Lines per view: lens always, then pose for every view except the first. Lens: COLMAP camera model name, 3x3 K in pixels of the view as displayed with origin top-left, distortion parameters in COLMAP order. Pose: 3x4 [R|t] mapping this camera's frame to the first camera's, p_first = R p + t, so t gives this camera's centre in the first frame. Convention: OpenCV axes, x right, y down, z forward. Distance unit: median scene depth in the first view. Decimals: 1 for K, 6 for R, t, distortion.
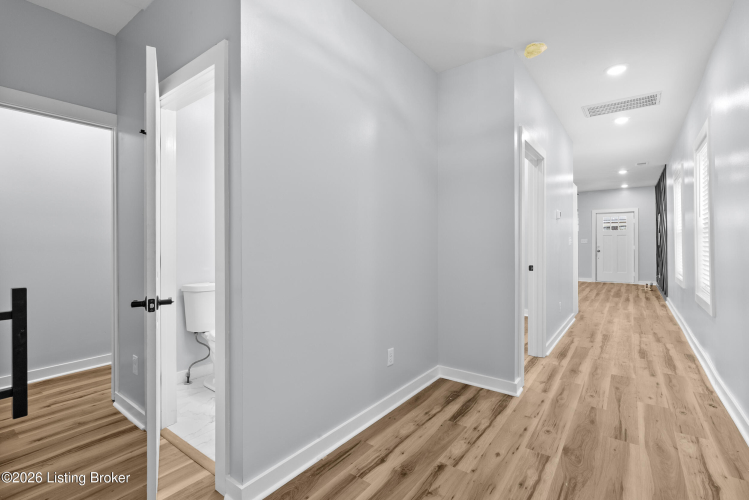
lens RADIAL K [[343.5, 0, 377.5], [0, 343.5, 245.4], [0, 0, 1]] dist [-0.000460, 0.000133]
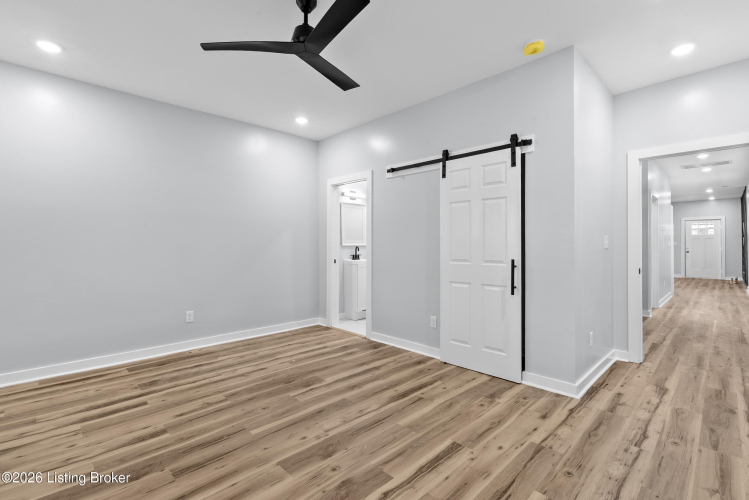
lens RADIAL K [[343.5, 0, 377.5], [0, 343.5, 245.4], [0, 0, 1]] dist [-0.000460, 0.000133]
pose [[0.988030, 0.002375, -0.154241, -0.308393], [-0.003124, 0.999984, -0.004617, 0.003531], [0.154227, 0.005043, 0.988023, -0.449676]]
